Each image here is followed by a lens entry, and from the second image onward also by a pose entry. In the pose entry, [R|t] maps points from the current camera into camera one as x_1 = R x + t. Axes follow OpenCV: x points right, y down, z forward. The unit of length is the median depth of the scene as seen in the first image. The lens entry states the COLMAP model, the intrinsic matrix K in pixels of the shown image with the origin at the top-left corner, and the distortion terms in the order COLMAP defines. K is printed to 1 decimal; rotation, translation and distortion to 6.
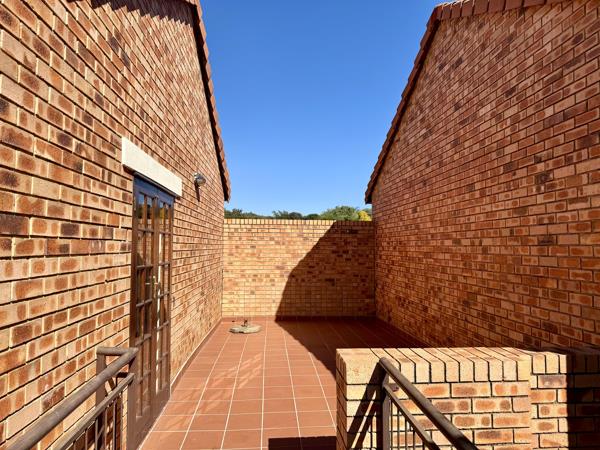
lens RADIAL K [[429.4, 0, 300.0], [0, 429.4, 225.0], [0, 0, 1]] dist [0.110837, -0.187924]
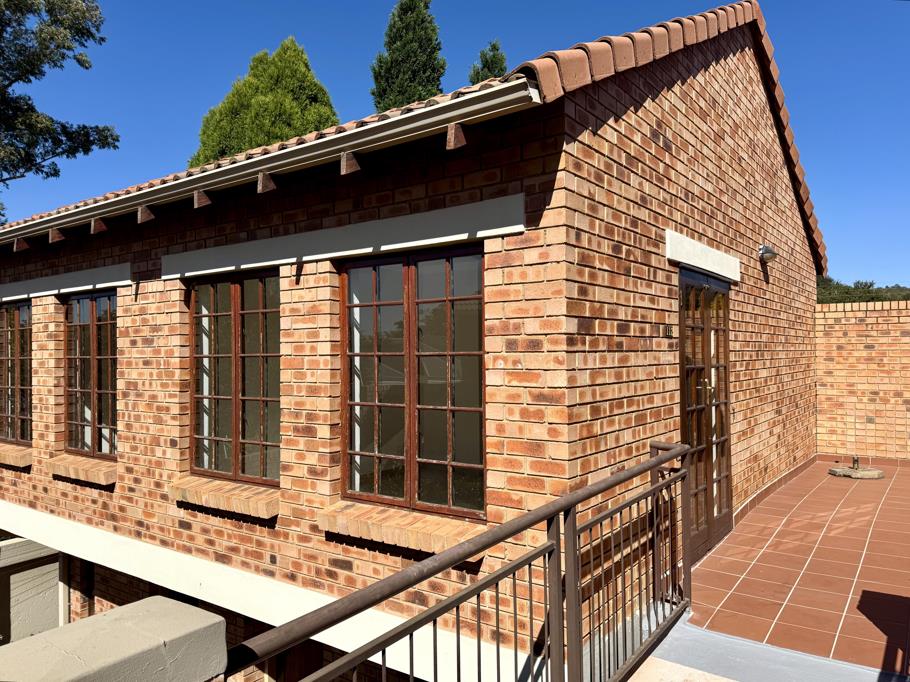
lens RADIAL K [[651.2, 0, 455.0], [0, 651.2, 341.0], [0, 0, 1]] dist [0.110837, -0.187924]
pose [[0.766451, -0.018139, -0.642047, 0.127625], [0.040764, 0.998960, 0.020441, -0.005160], [0.641008, -0.041839, 0.766393, -0.329409]]
